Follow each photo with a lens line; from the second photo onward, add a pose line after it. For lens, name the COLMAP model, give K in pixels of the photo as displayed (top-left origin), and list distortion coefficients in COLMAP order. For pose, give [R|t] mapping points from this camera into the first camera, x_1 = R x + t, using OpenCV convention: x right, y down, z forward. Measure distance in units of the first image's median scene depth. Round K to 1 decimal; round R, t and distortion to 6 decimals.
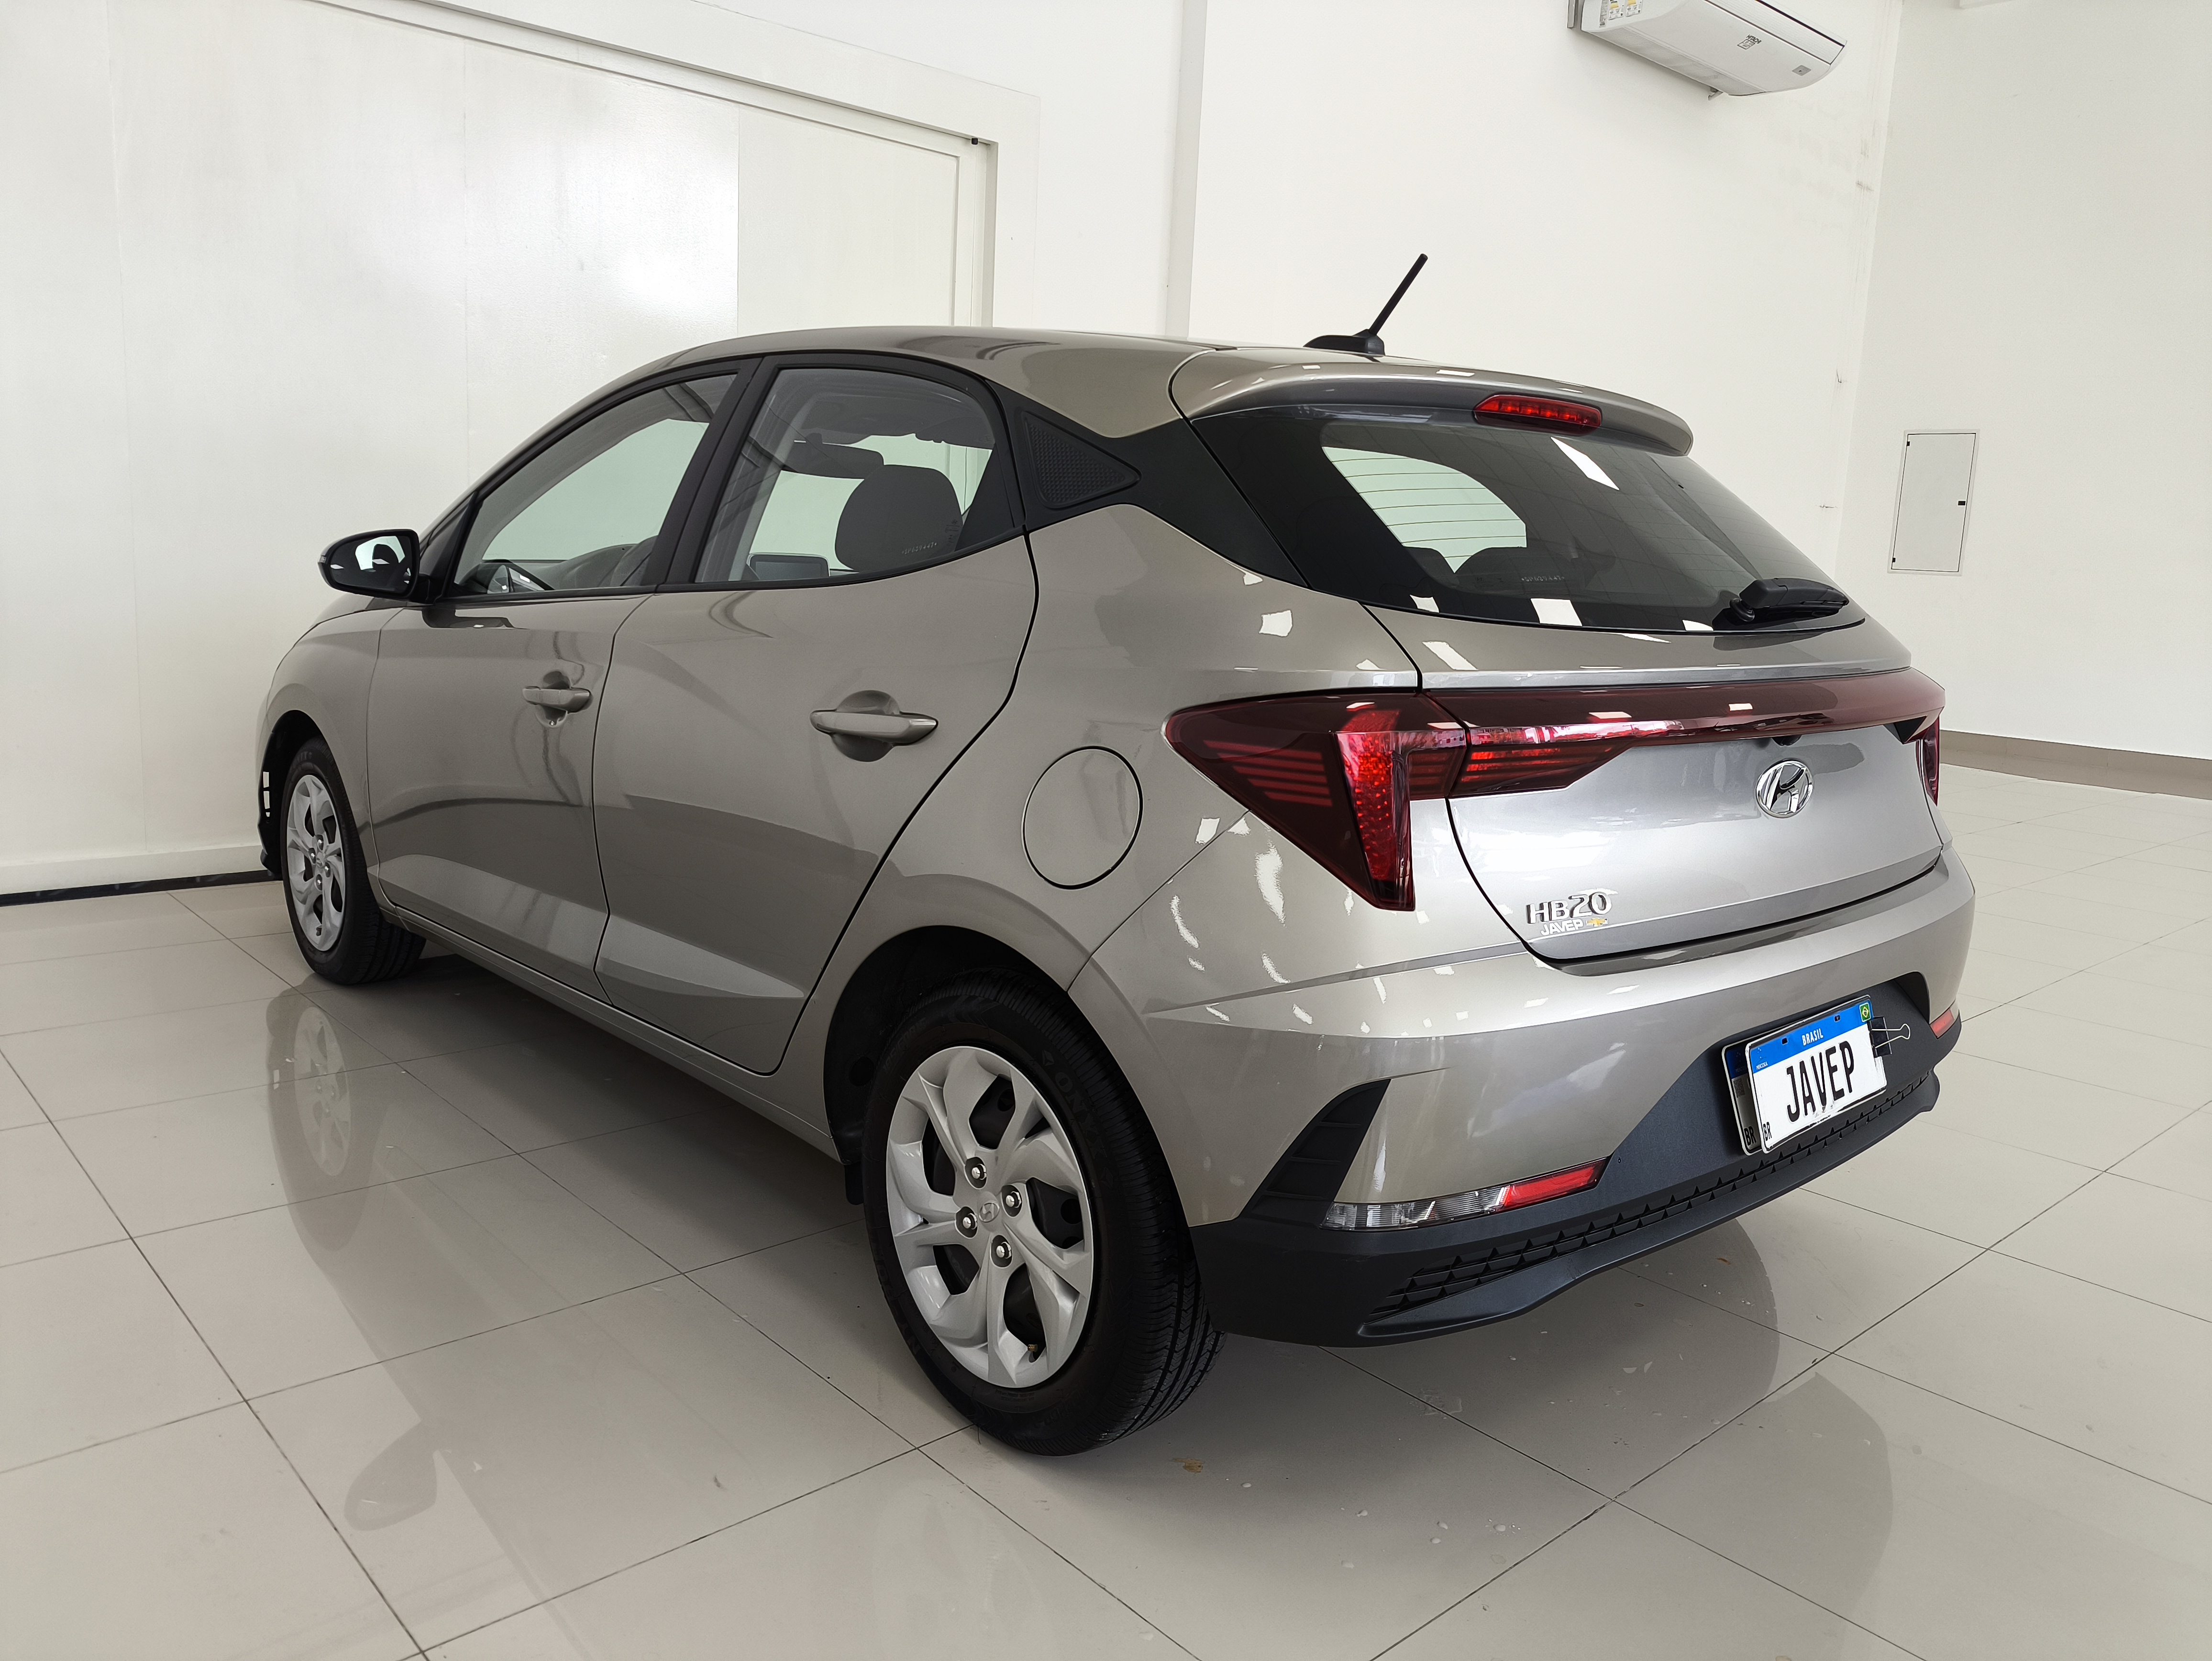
lens RADIAL K [[1632.3, 0, 1098.4], [0, 1632.3, 825.4], [0, 0, 1]] dist [0.015263, -0.018431]
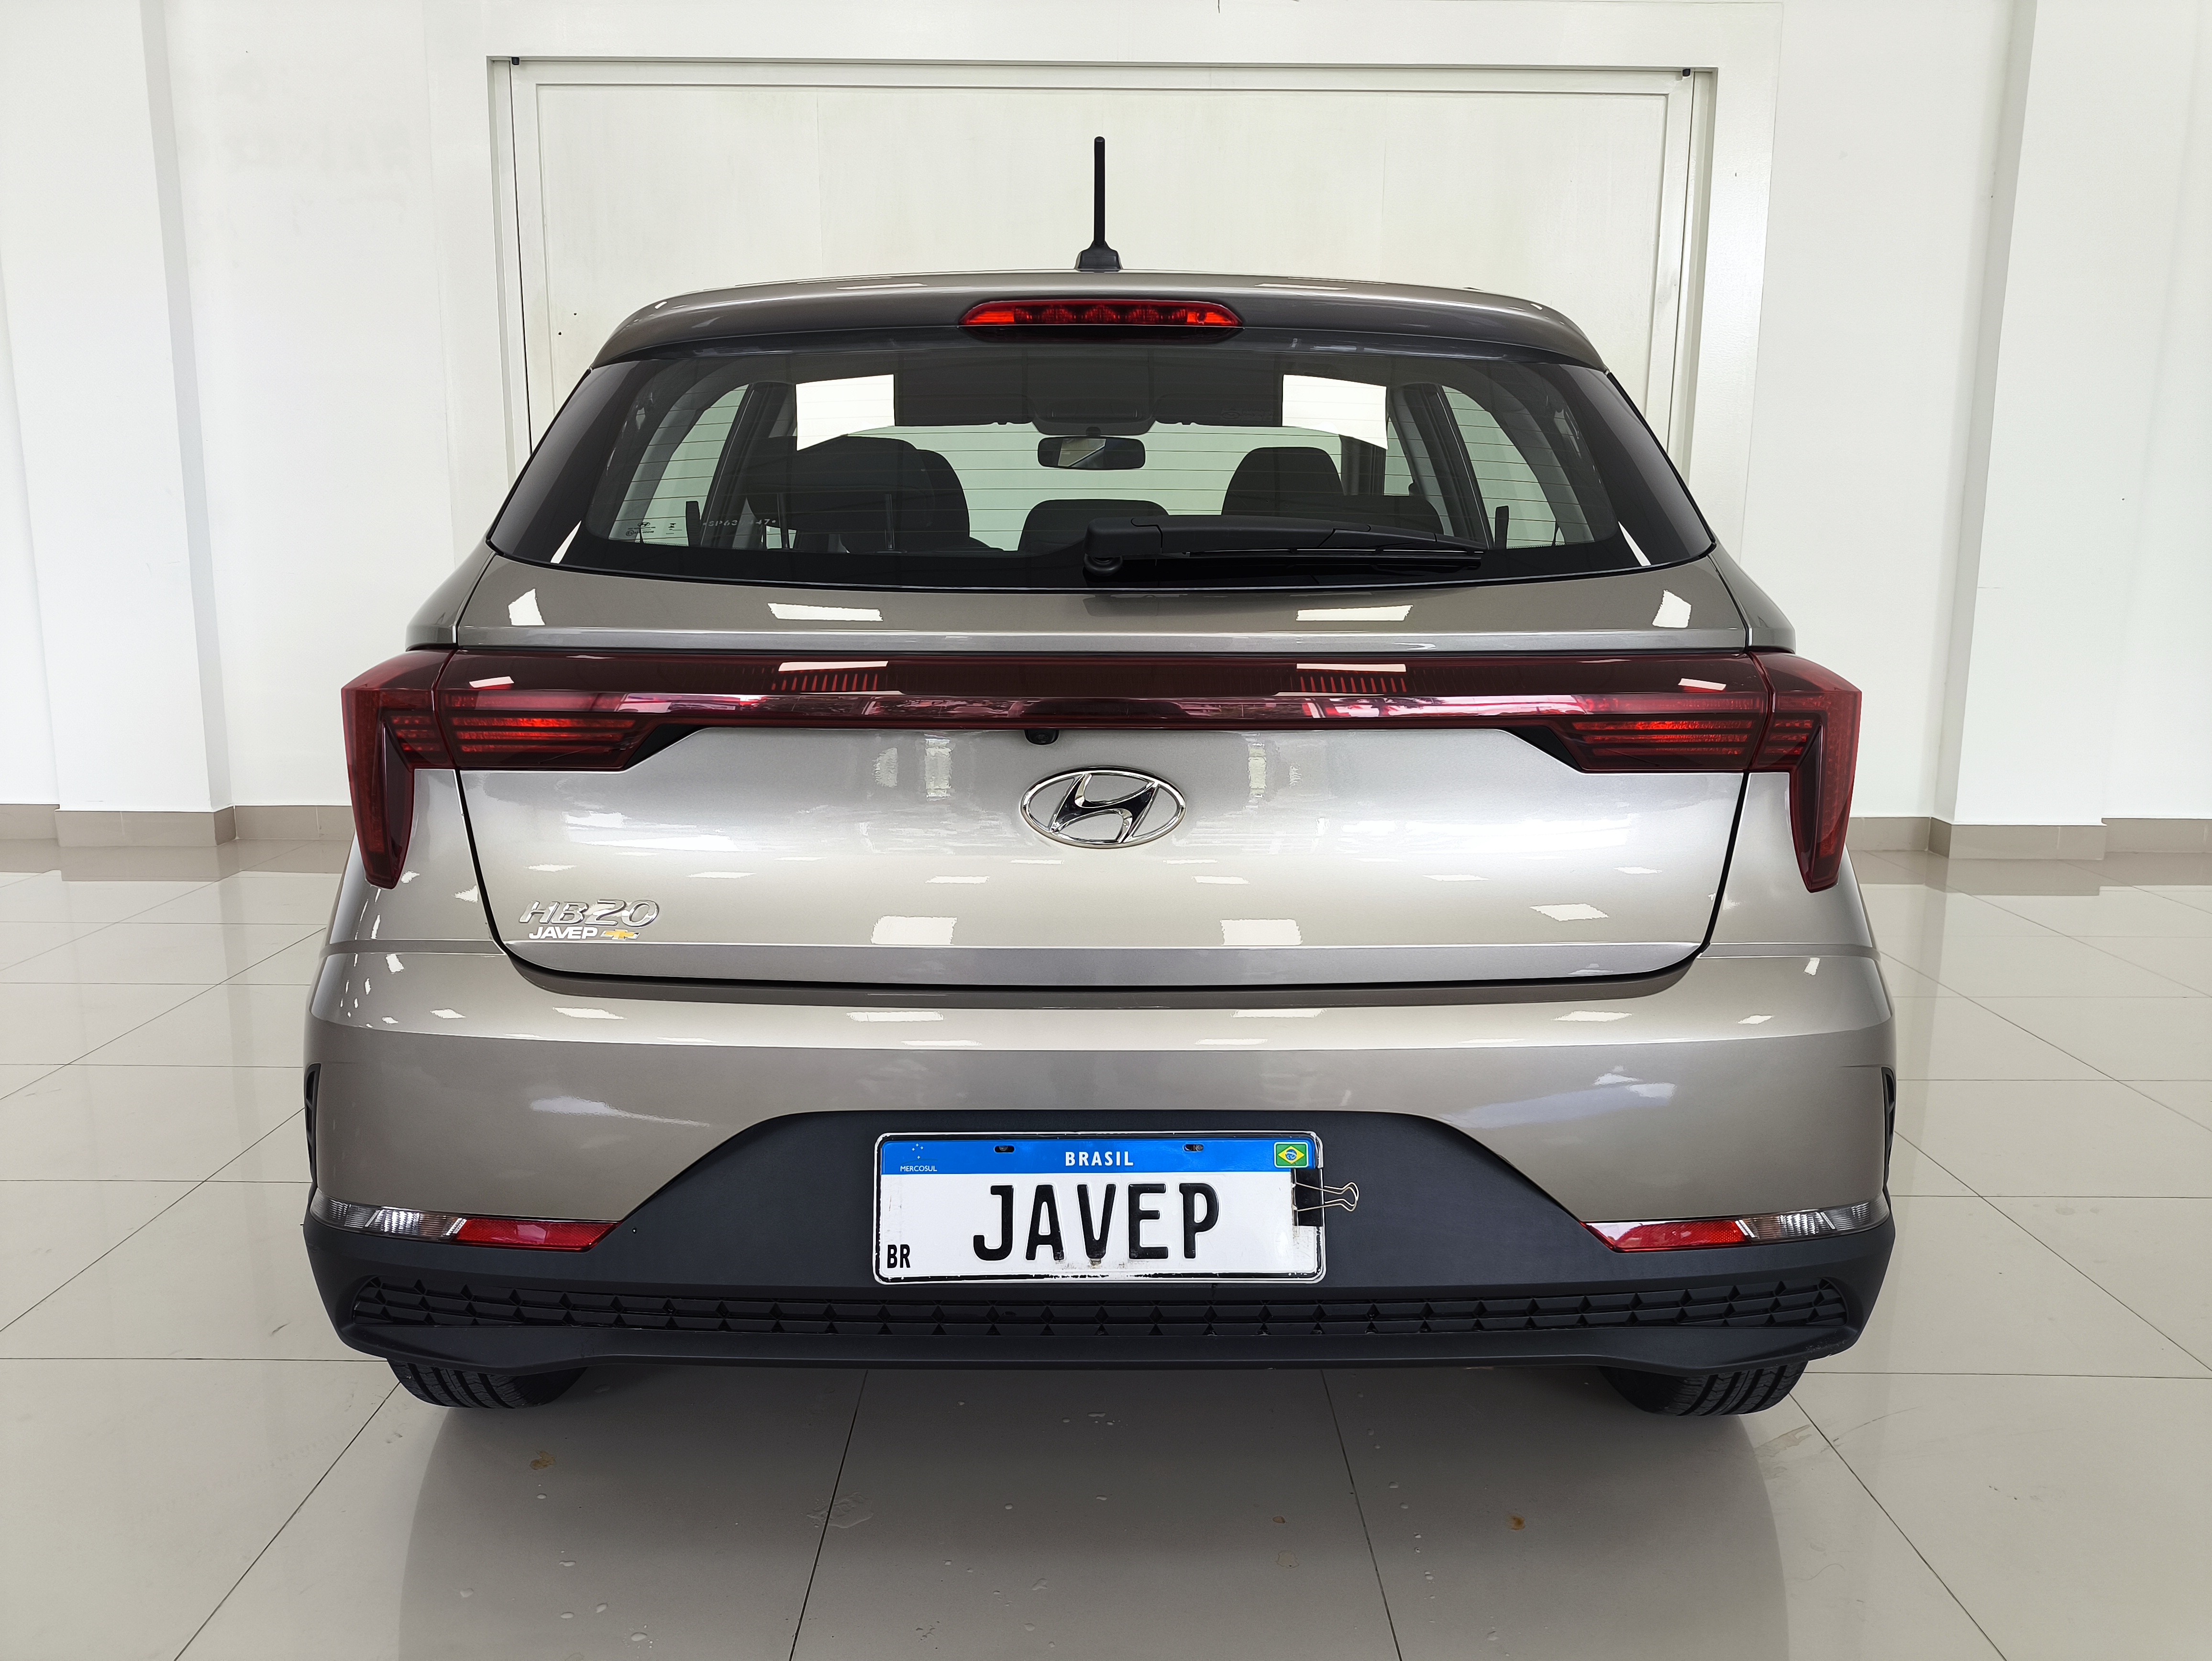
lens RADIAL K [[1632.3, 0, 1098.4], [0, 1632.3, 825.4], [0, 0, 1]] dist [0.015263, -0.018431]
pose [[0.746177, 0.074056, -0.661616, 0.878767], [-0.082739, 0.996405, 0.018216, -0.025868], [0.660586, 0.041149, 0.749622, 0.463059]]
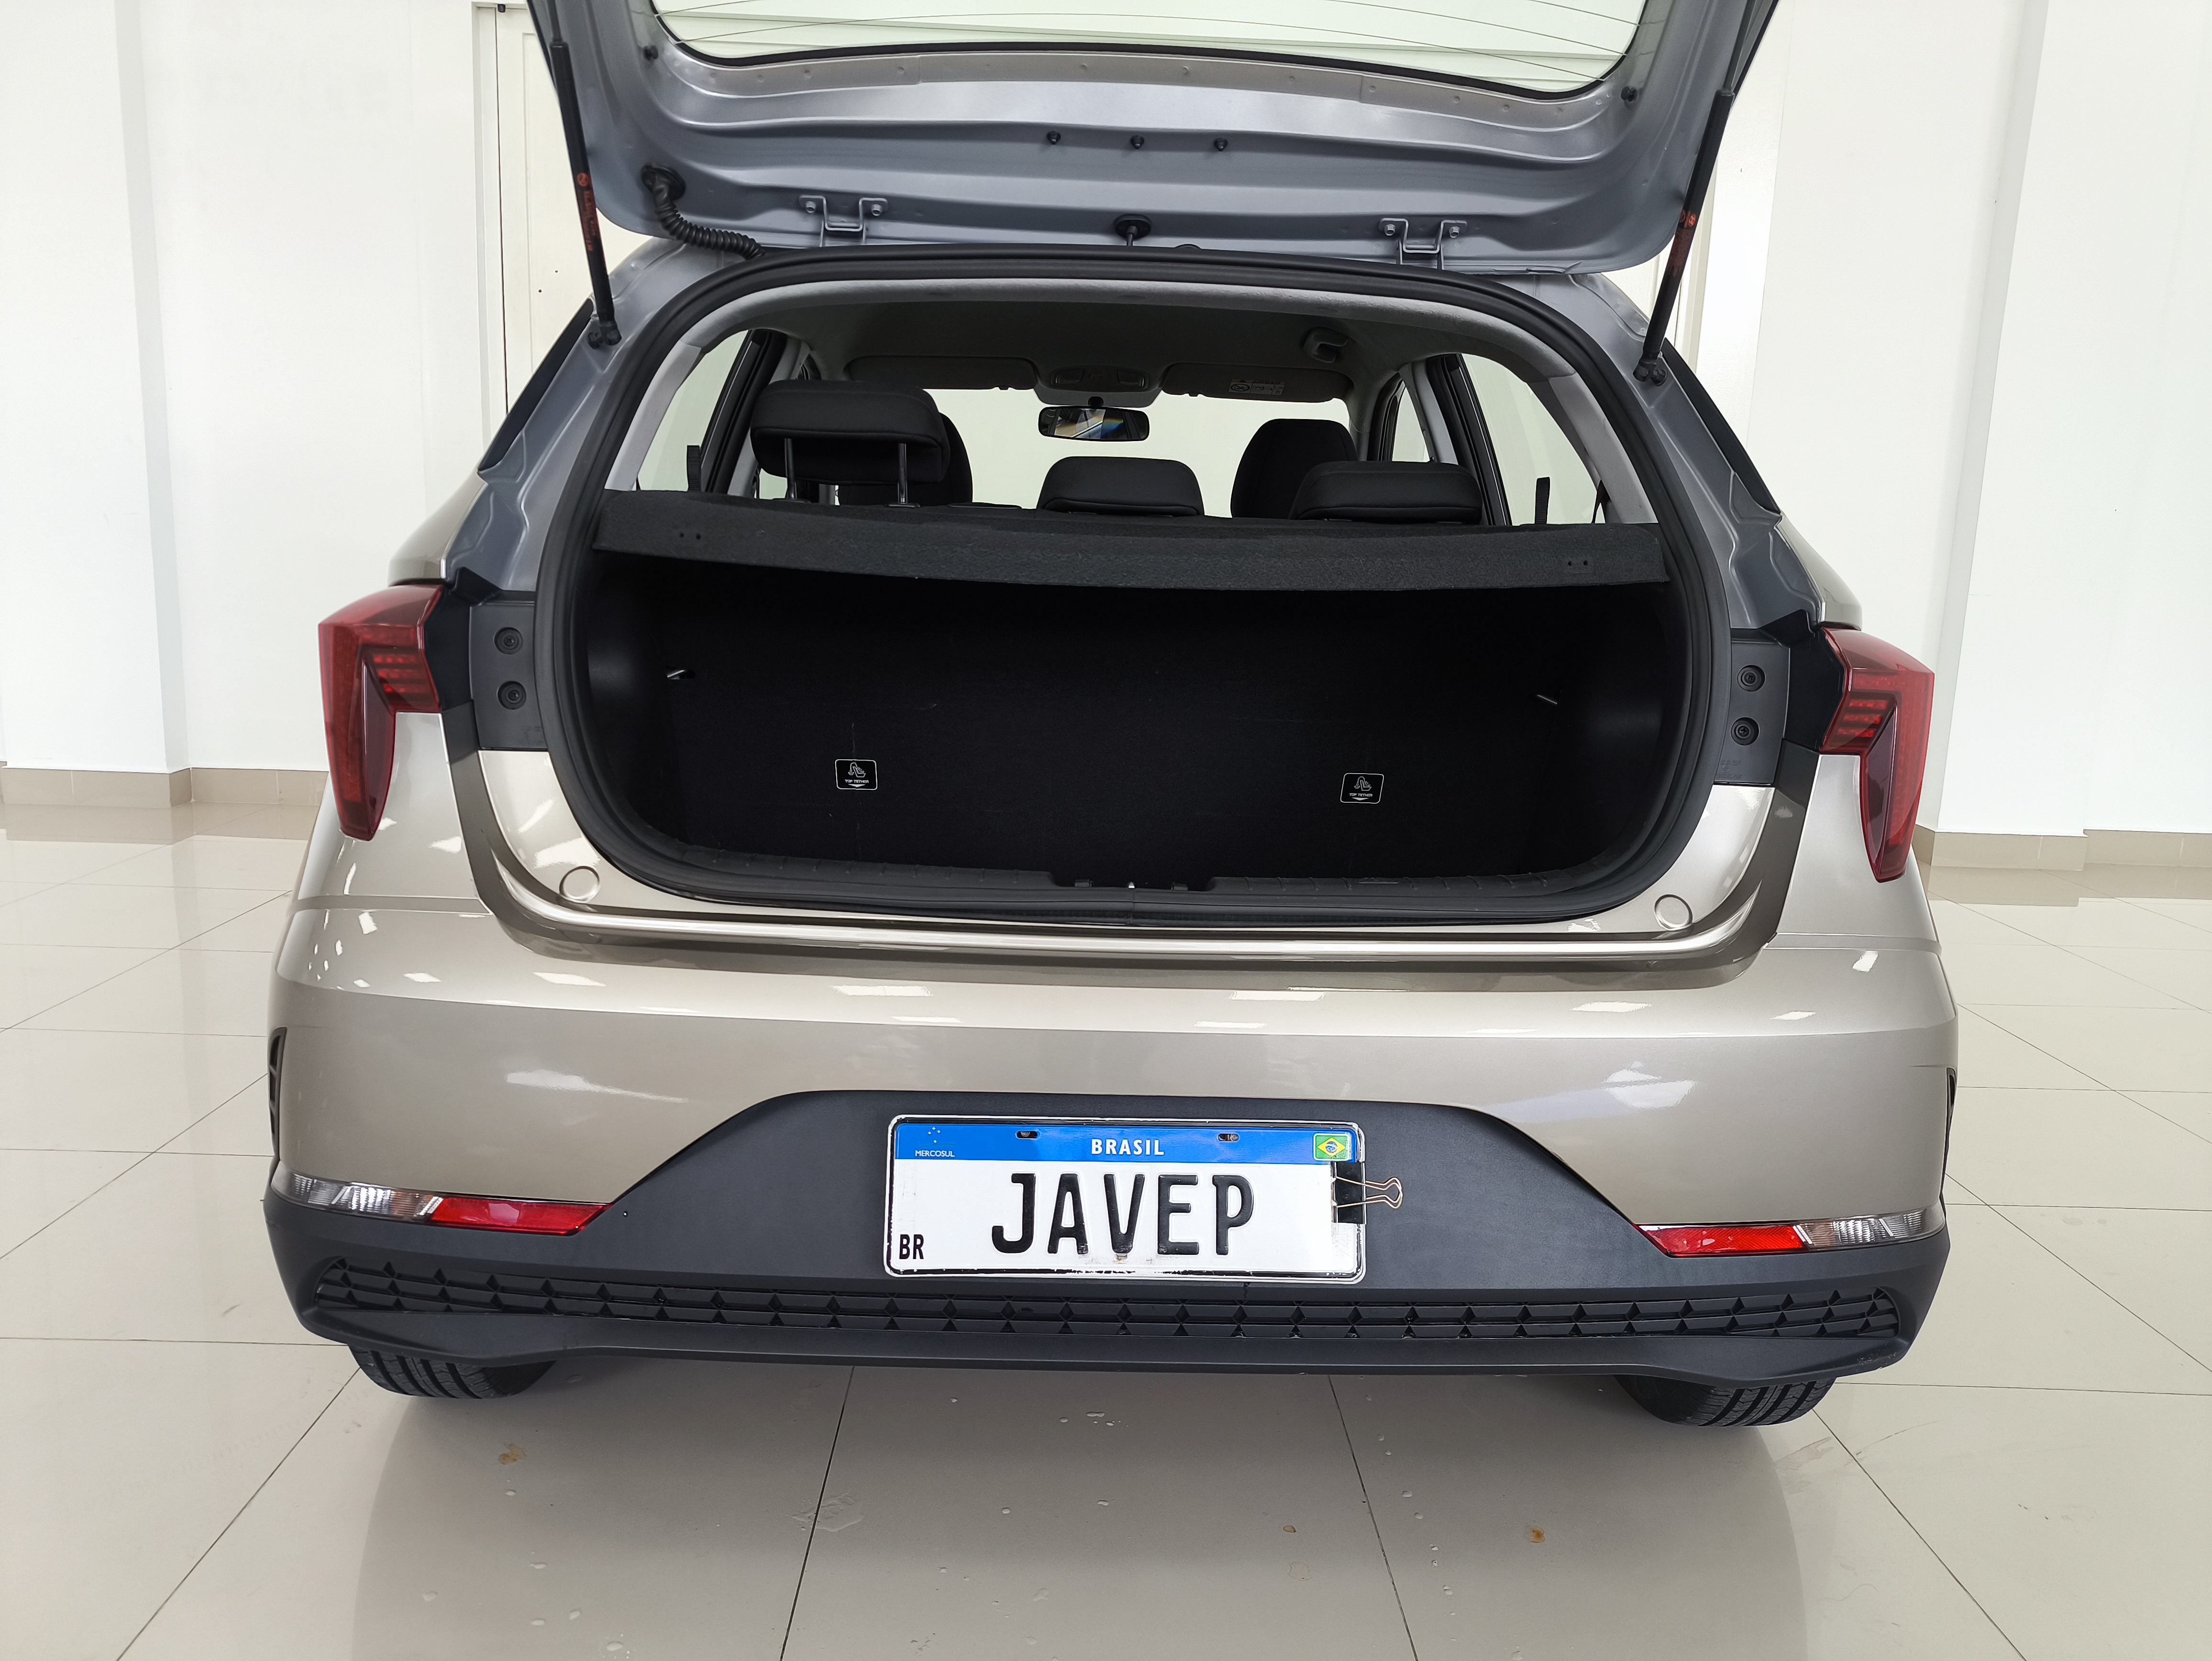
lens RADIAL K [[1646.4, 0, 1113.3], [0, 1646.4, 824.0], [0, 0, 1]] dist [0.005756, 0.001837]
pose [[0.760750, 0.097077, -0.641744, 0.833715], [-0.108664, 0.993845, 0.021526, -0.013243], [0.639884, 0.053359, 0.766617, 0.477058]]
